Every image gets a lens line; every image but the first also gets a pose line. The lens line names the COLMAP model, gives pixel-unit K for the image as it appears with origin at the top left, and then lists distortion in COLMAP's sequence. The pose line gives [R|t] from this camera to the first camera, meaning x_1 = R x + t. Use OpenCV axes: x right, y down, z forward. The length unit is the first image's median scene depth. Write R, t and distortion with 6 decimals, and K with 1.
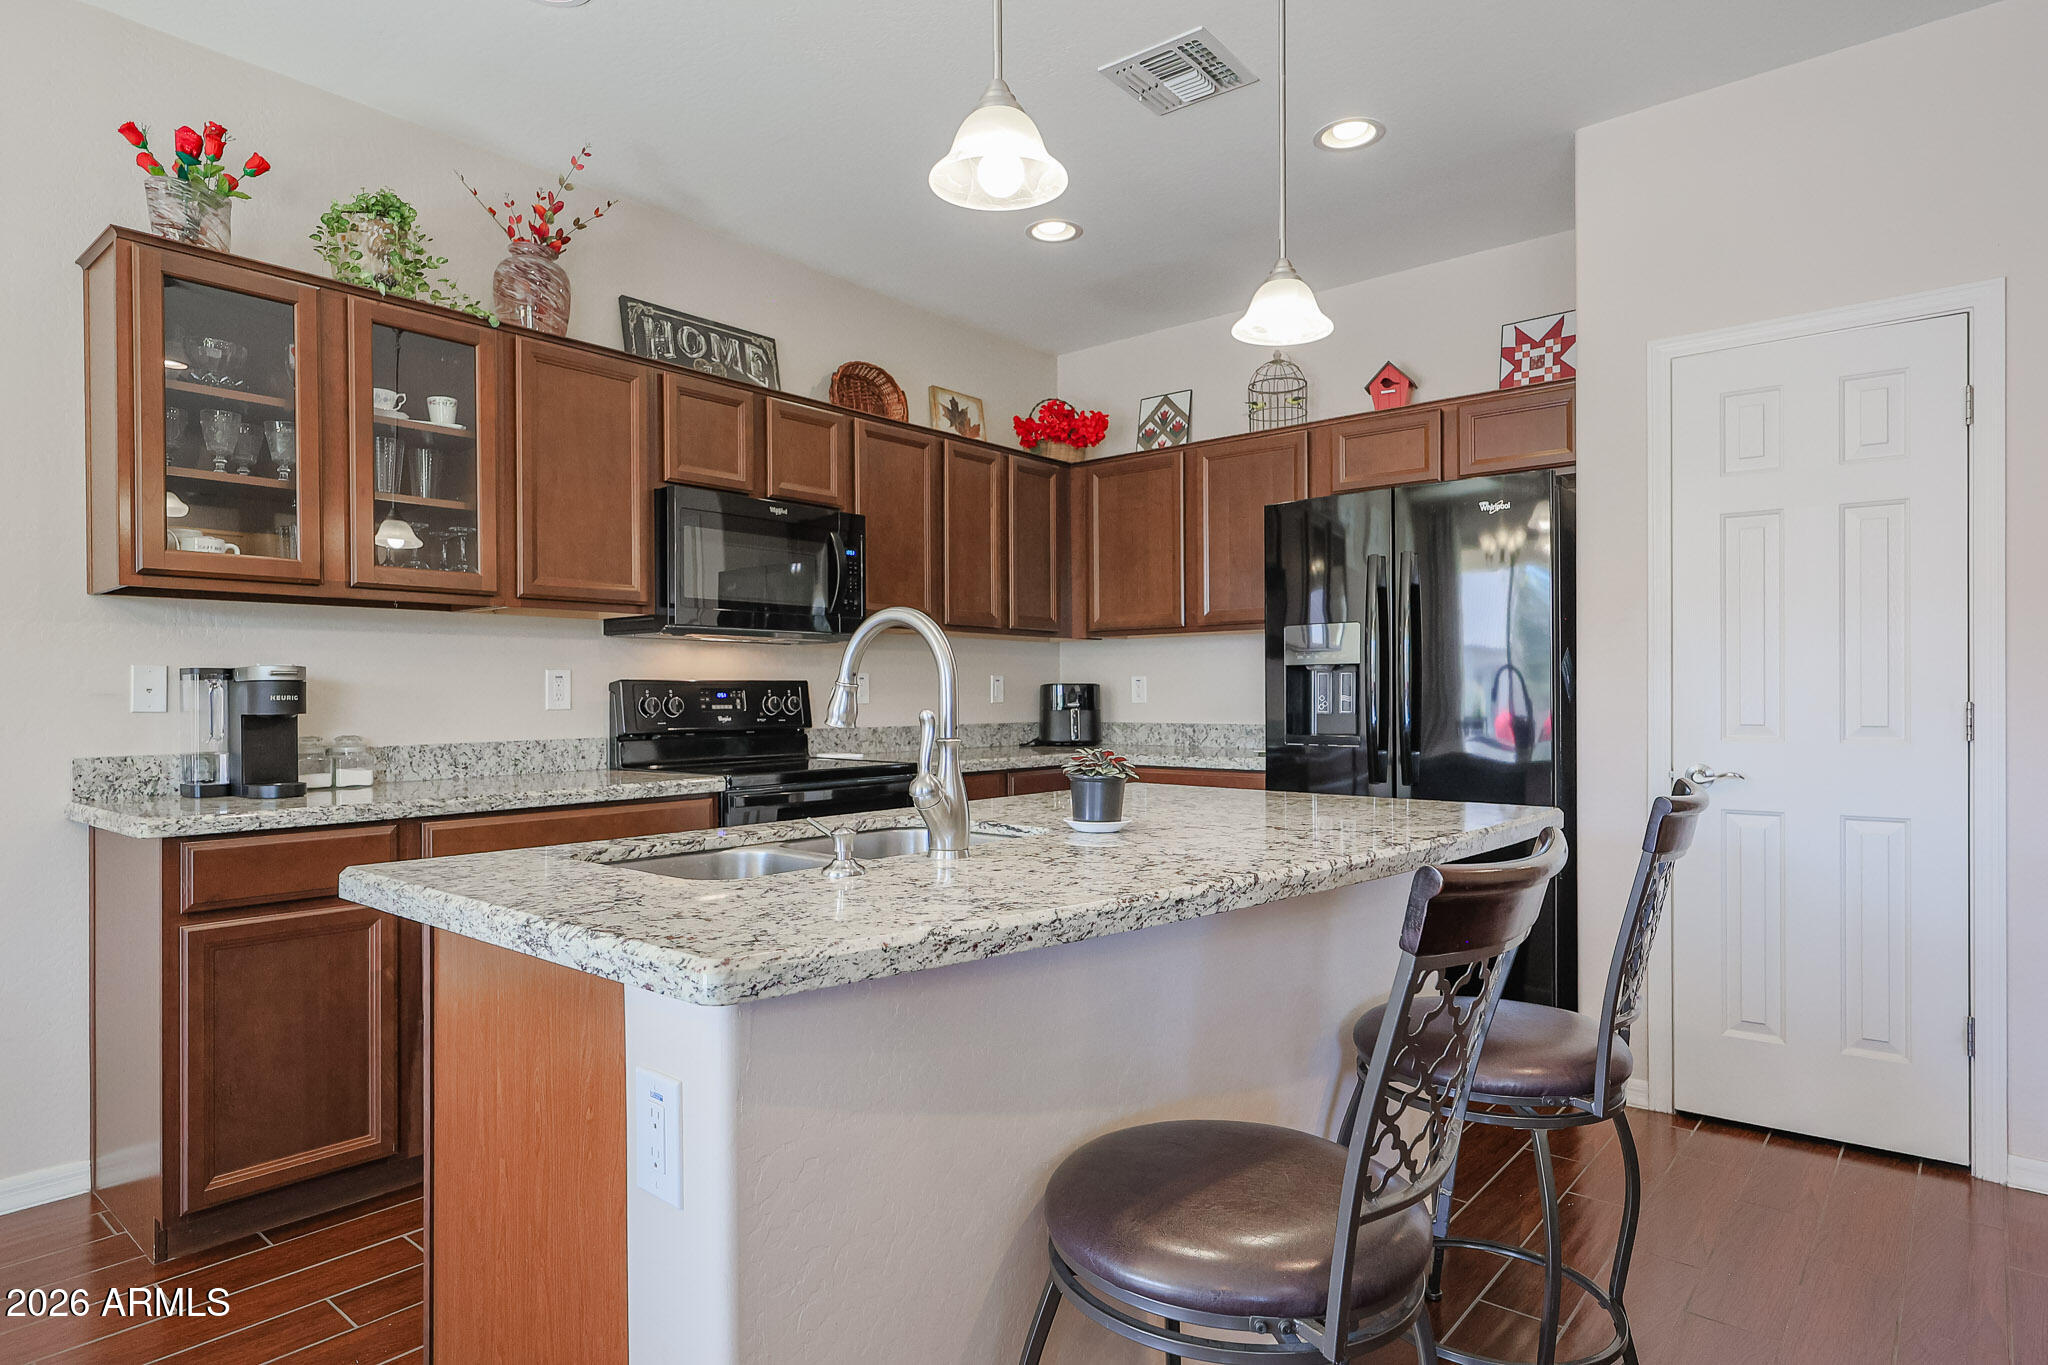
lens RADIAL K [[1137.8, 0, 1003.5], [0, 1137.8, 688.3], [0, 0, 1]] dist [0.004168, 0.001388]
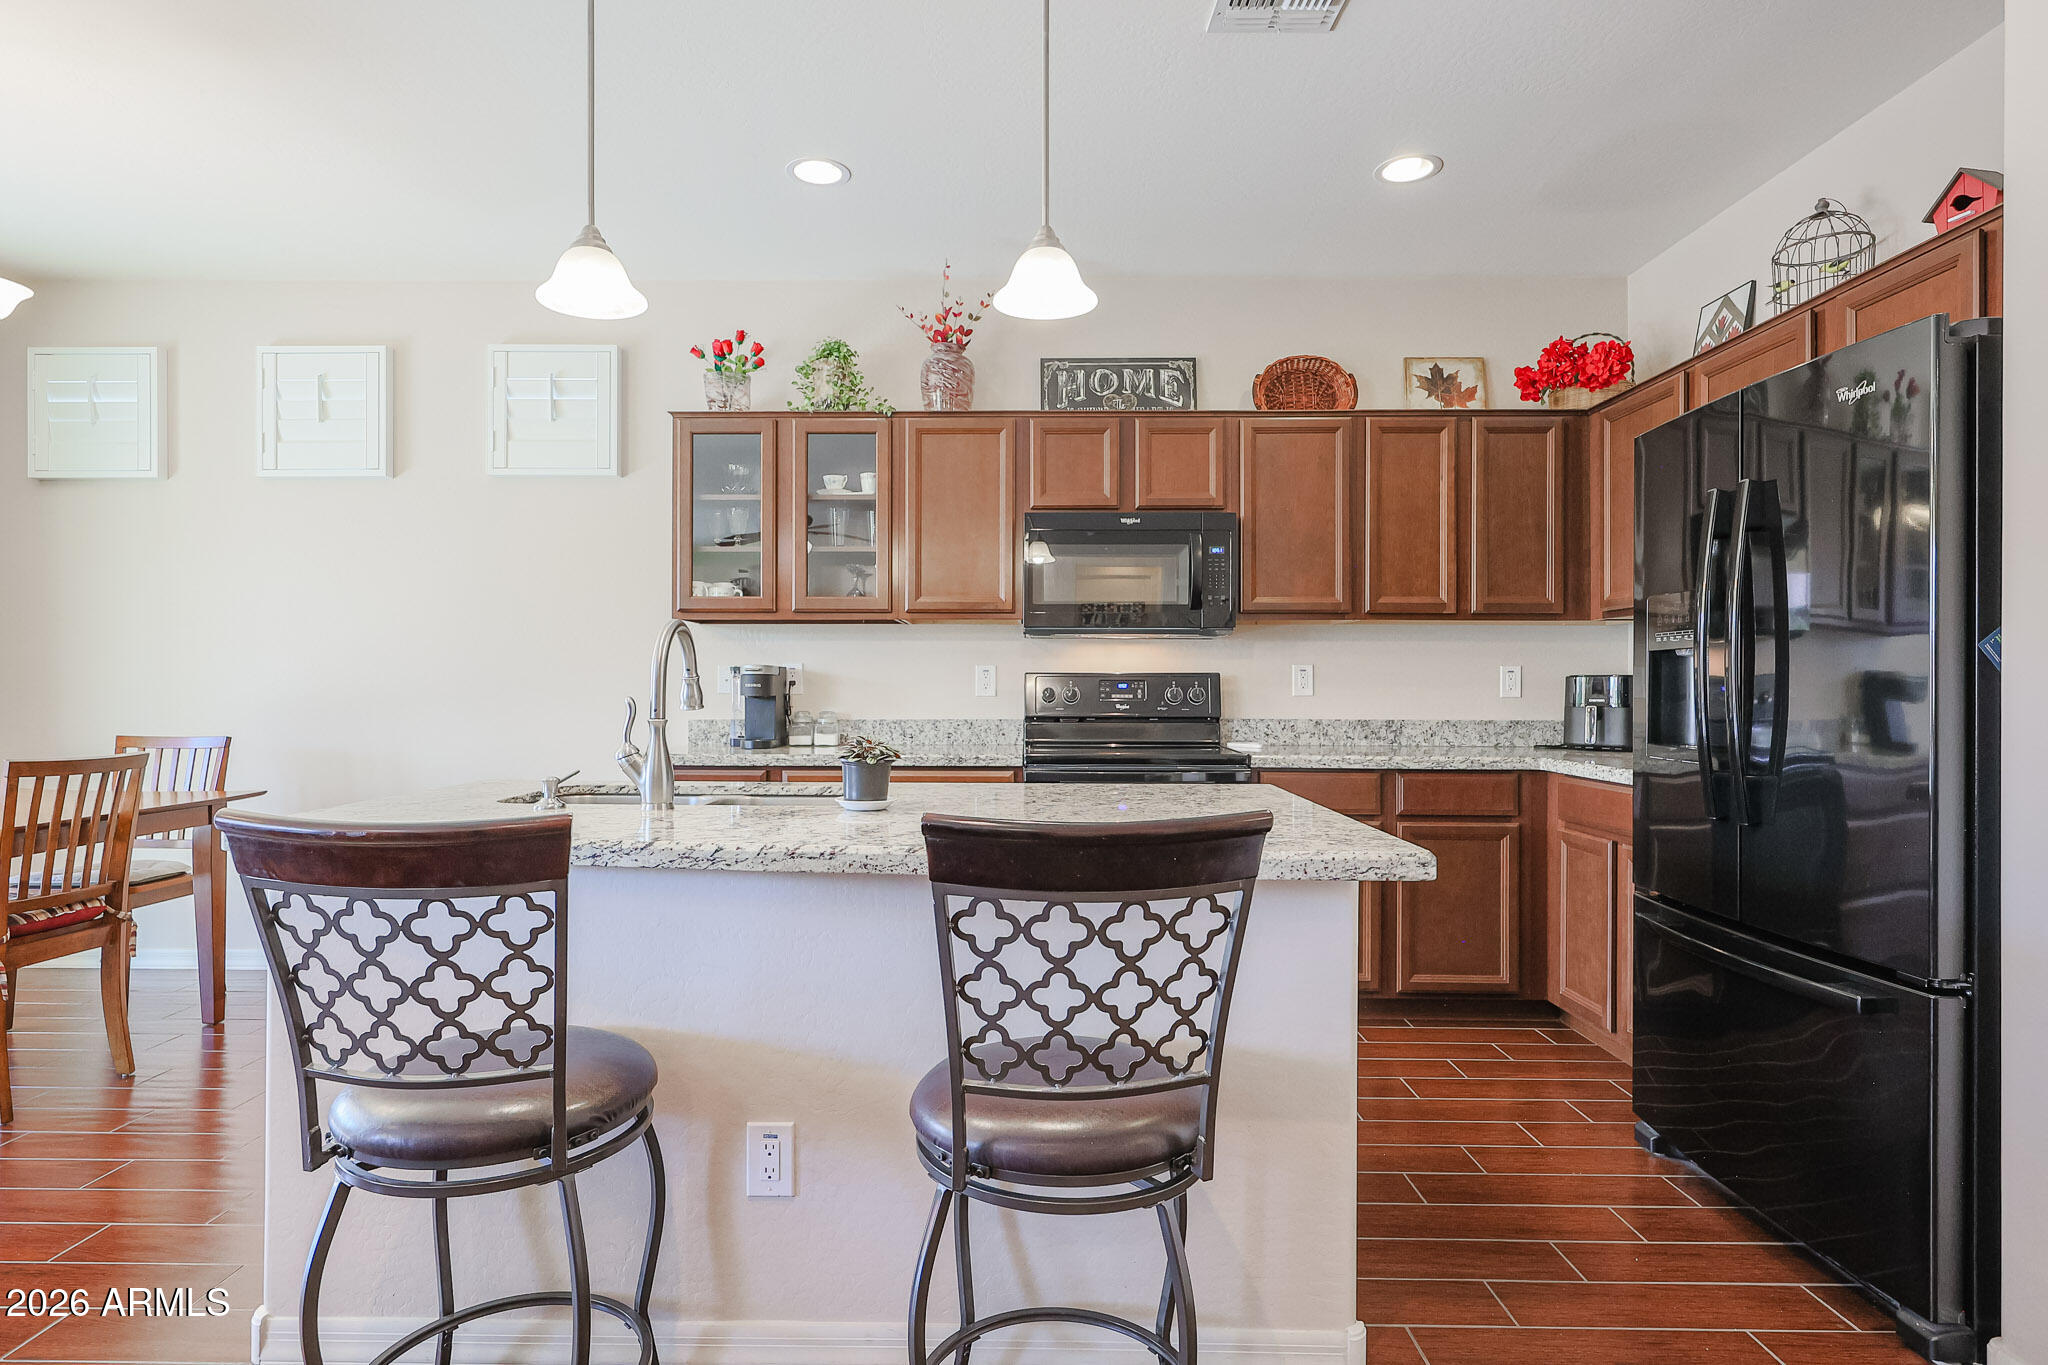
lens RADIAL K [[1069.1, 0, 1002.7], [0, 1069.1, 689.6], [0, 0, 1]] dist [0.012626, -0.001702]
pose [[0.640947, 0.010302, -0.767516, 0.499511], [-0.001766, 0.999927, 0.011947, -0.003016], [0.767583, -0.006302, 0.640919, 0.218135]]
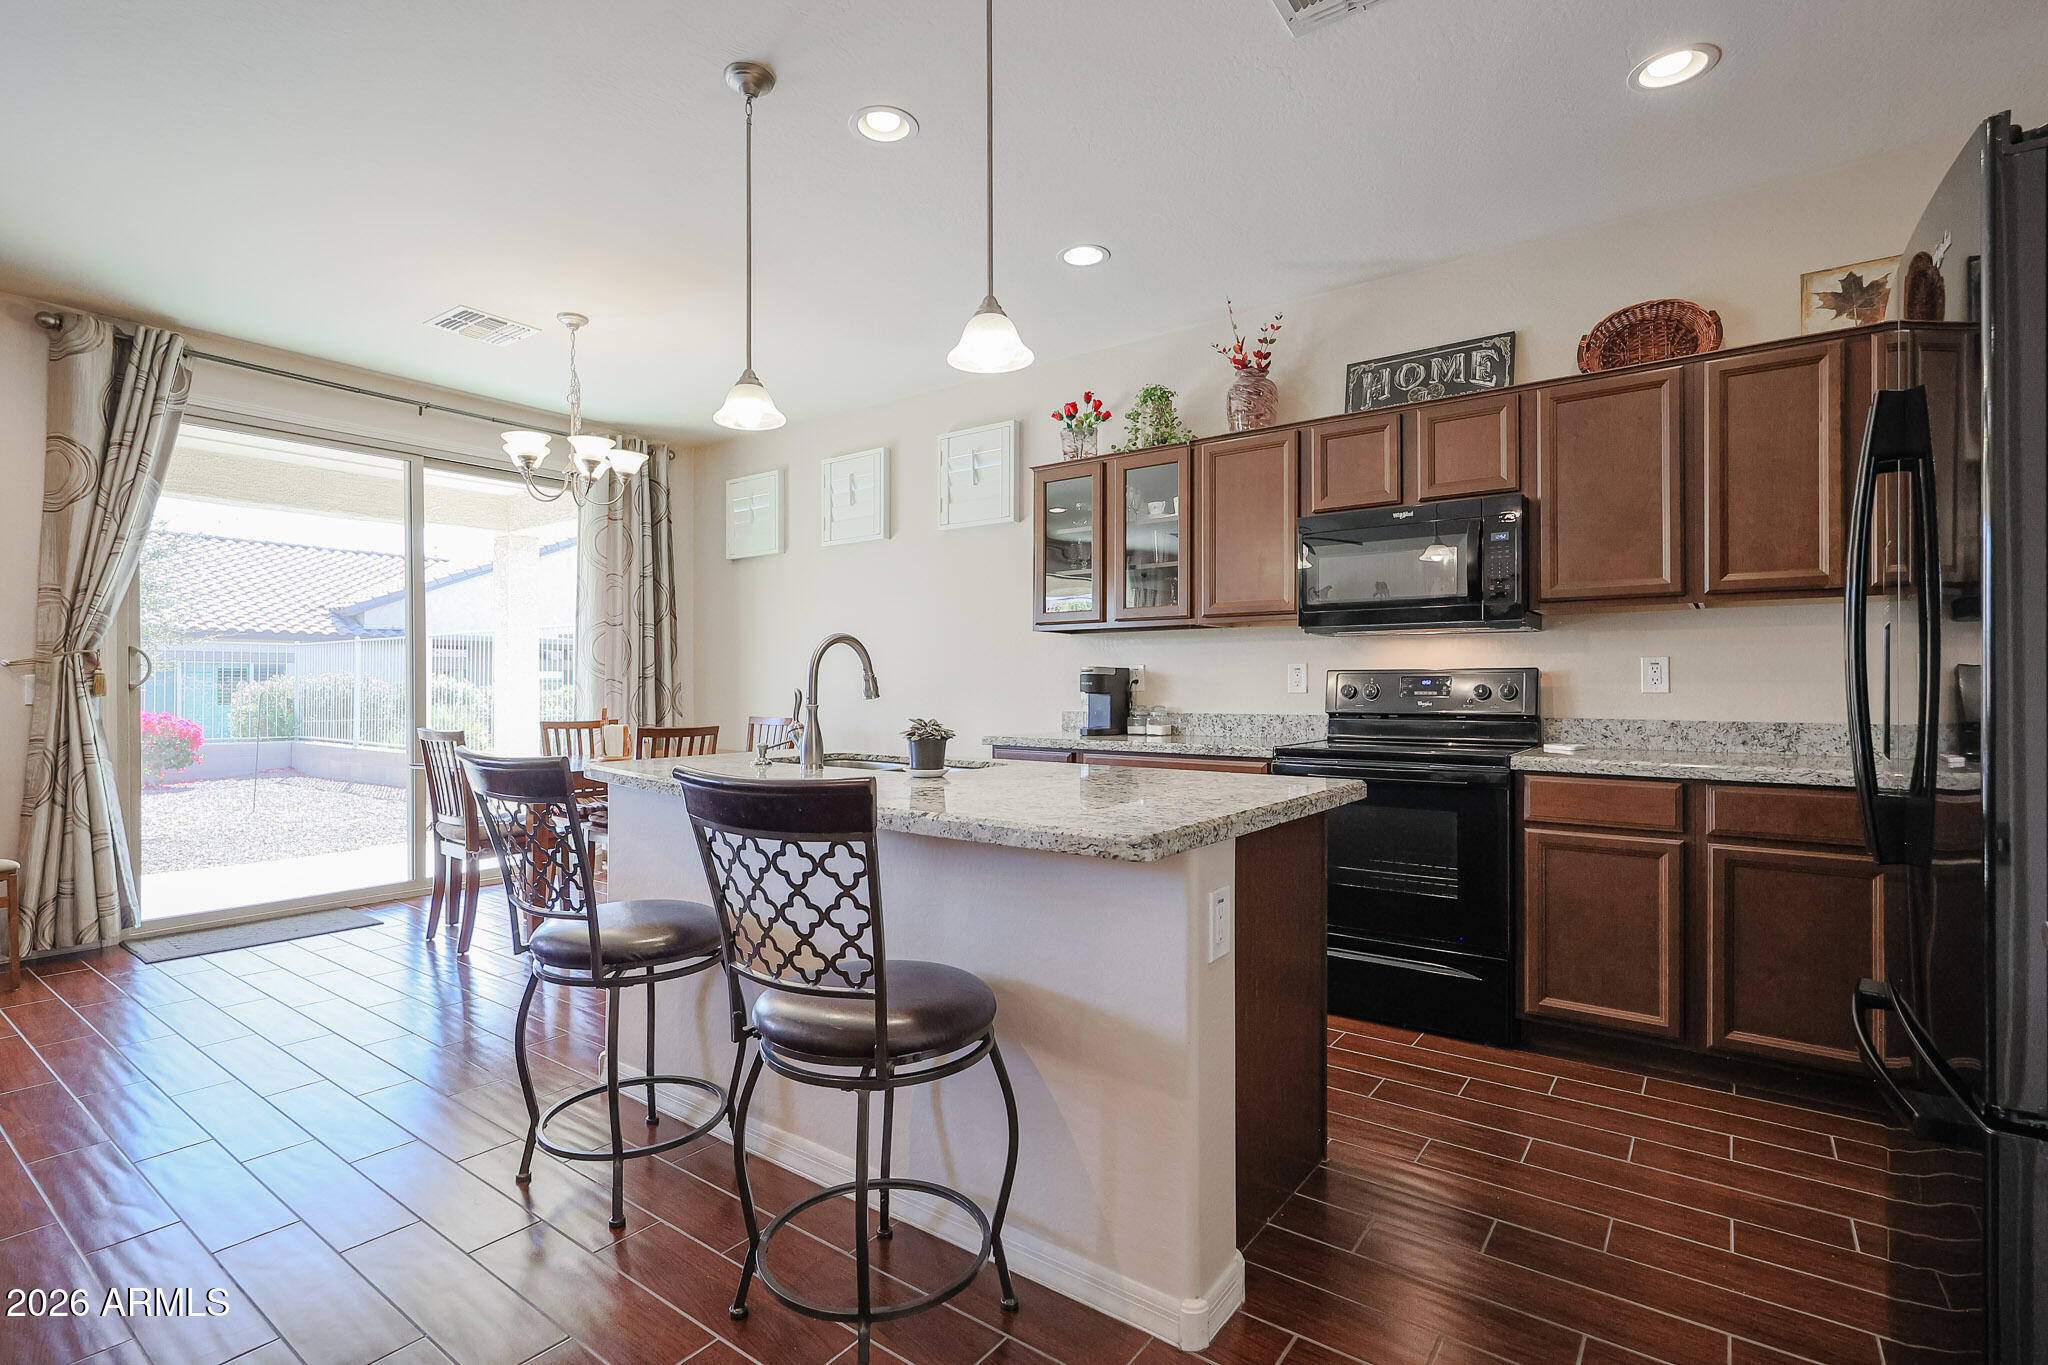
lens RADIAL K [[963.7, 0, 1021.6], [0, 963.7, 681.3], [0, 0, 1]] dist [0.008502, 0.000132]
pose [[0.073293, 0.000286, -0.997310, 0.670102], [0.004826, 0.999988, 0.000641, 0.002362], [0.997299, -0.004860, 0.073291, 0.532571]]
